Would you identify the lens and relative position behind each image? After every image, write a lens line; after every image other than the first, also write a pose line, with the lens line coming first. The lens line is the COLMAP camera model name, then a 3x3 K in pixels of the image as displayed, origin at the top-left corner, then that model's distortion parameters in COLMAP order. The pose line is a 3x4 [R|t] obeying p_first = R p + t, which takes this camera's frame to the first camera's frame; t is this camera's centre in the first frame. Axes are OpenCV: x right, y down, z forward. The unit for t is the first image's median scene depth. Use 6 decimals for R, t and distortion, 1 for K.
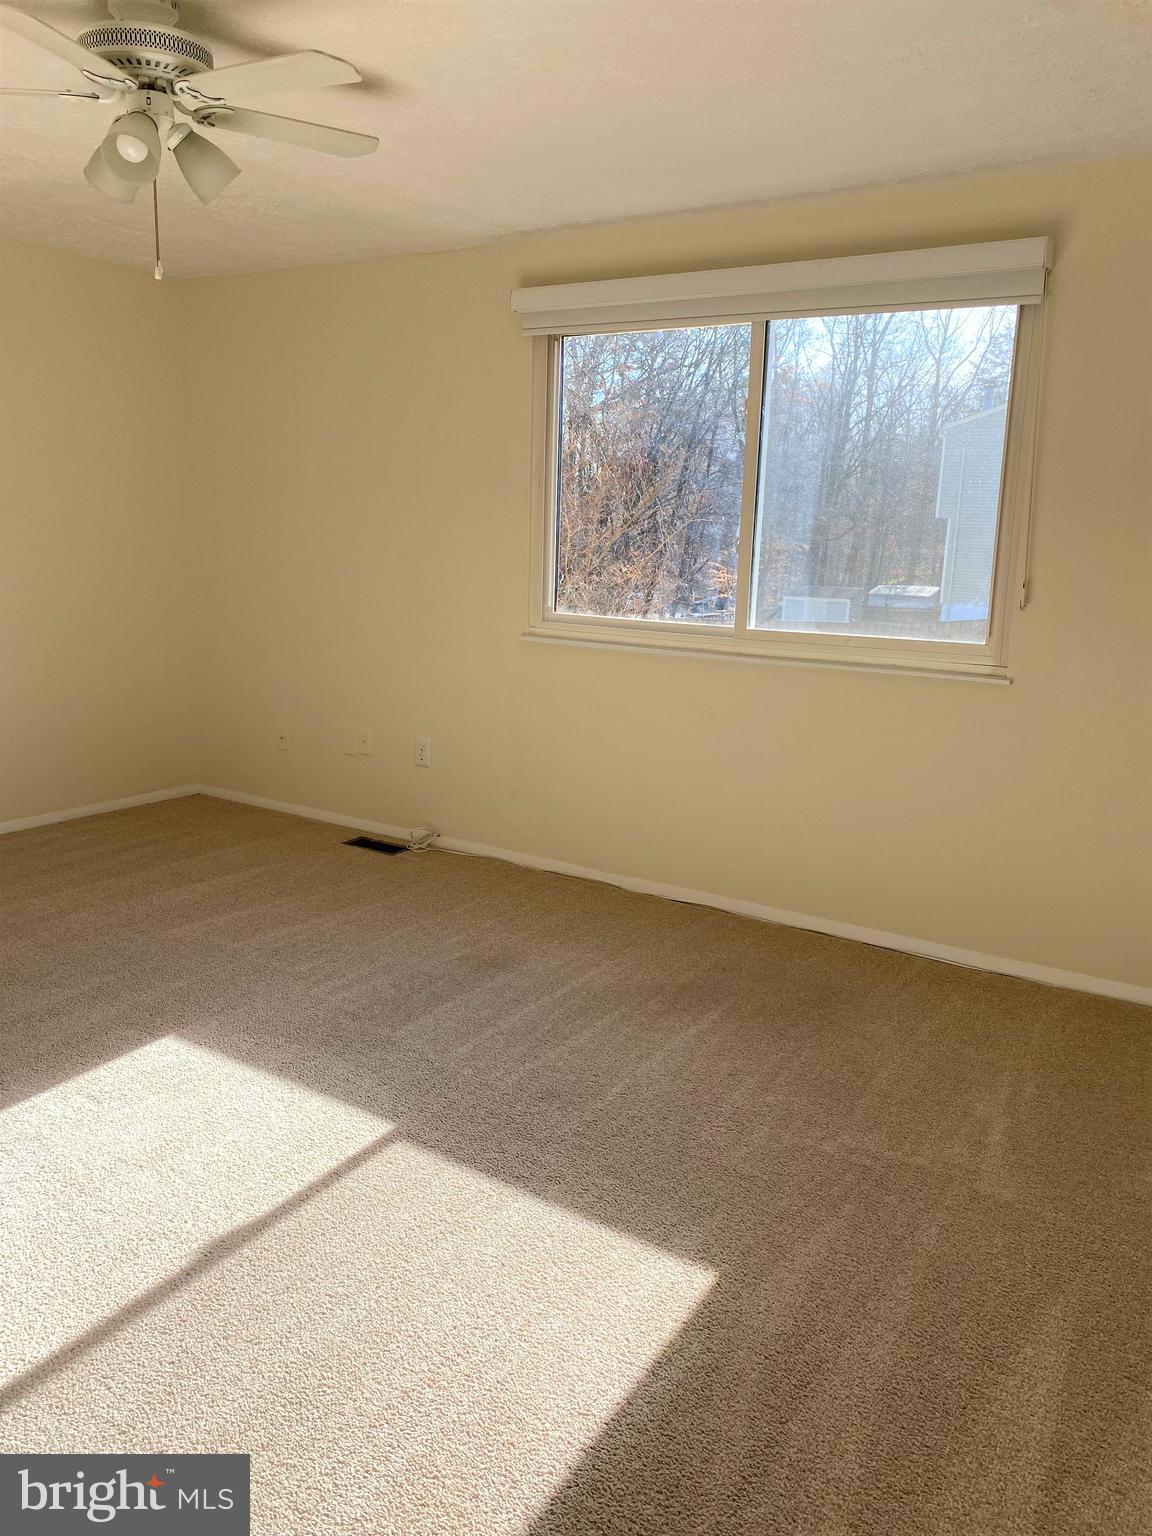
lens RADIAL K [[1192.8, 0, 576.3], [0, 1192.8, 765.8], [0, 0, 1]] dist [0.055555, -0.000250]
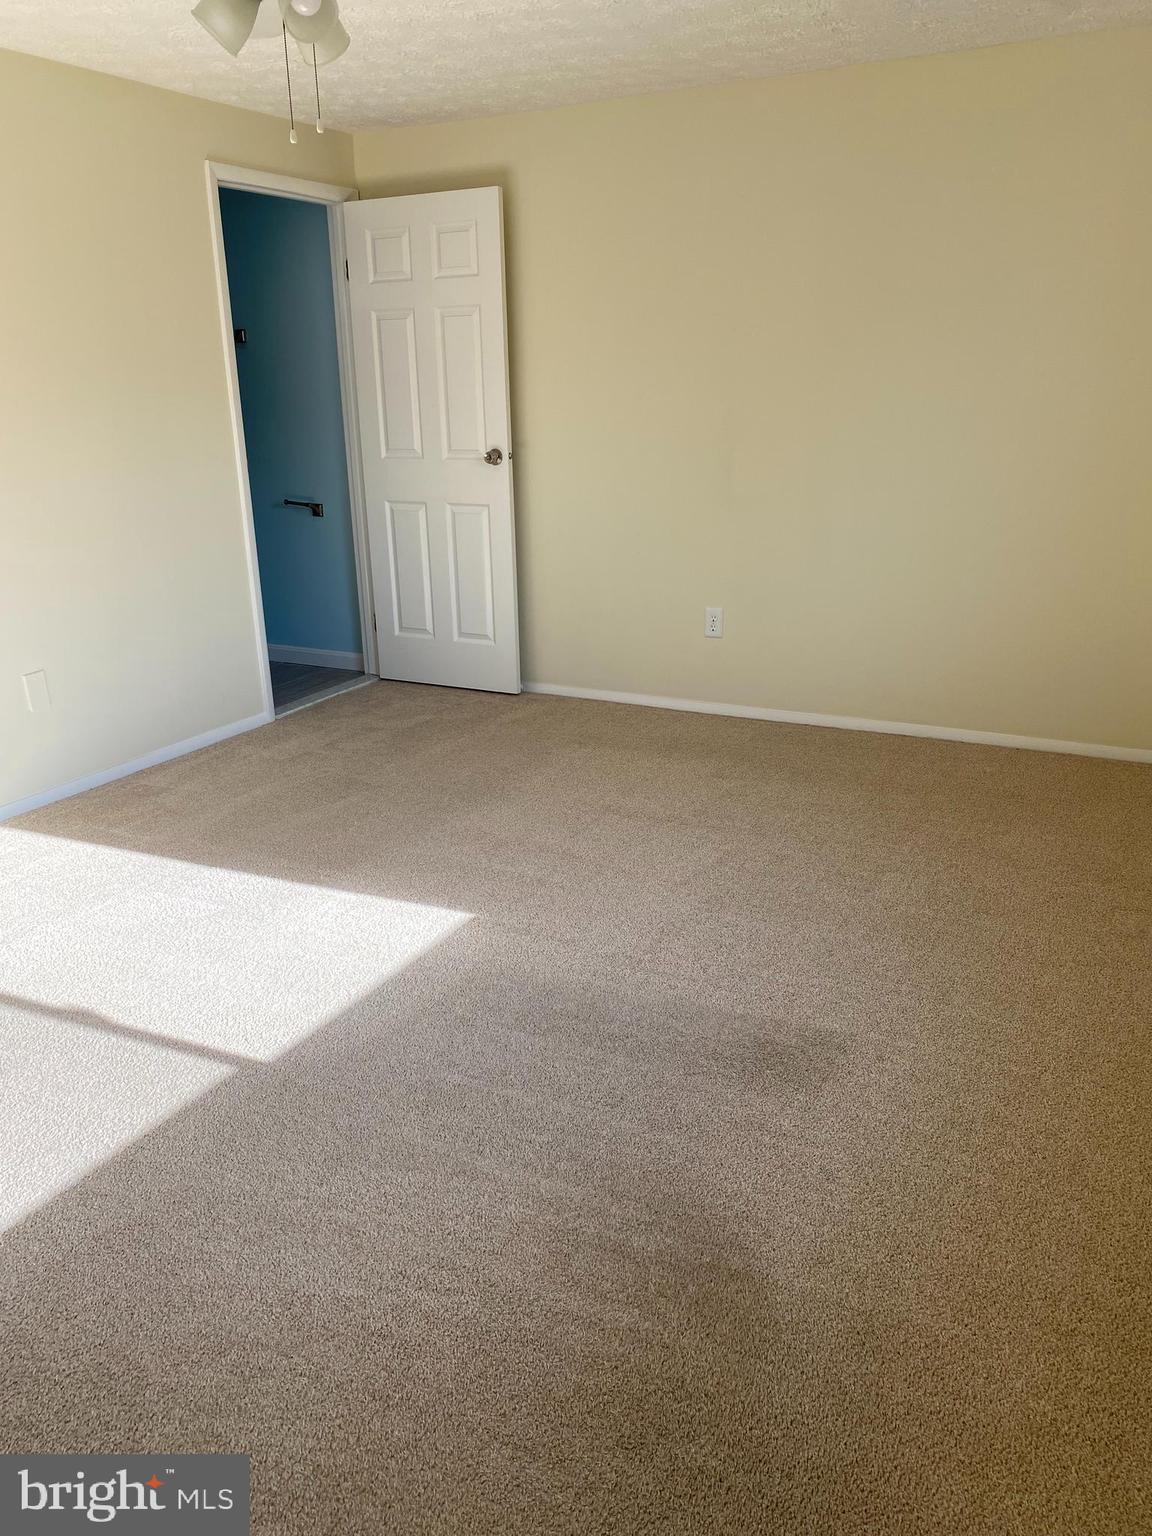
lens RADIAL K [[1192.8, 0, 576.3], [0, 1192.8, 765.8], [0, 0, 1]] dist [0.055555, -0.000250]
pose [[0.080788, 0.280331, -0.956498, 0.715546], [-0.177853, 0.948288, 0.262903, -0.210797], [0.980735, 0.148877, 0.126468, 1.114350]]
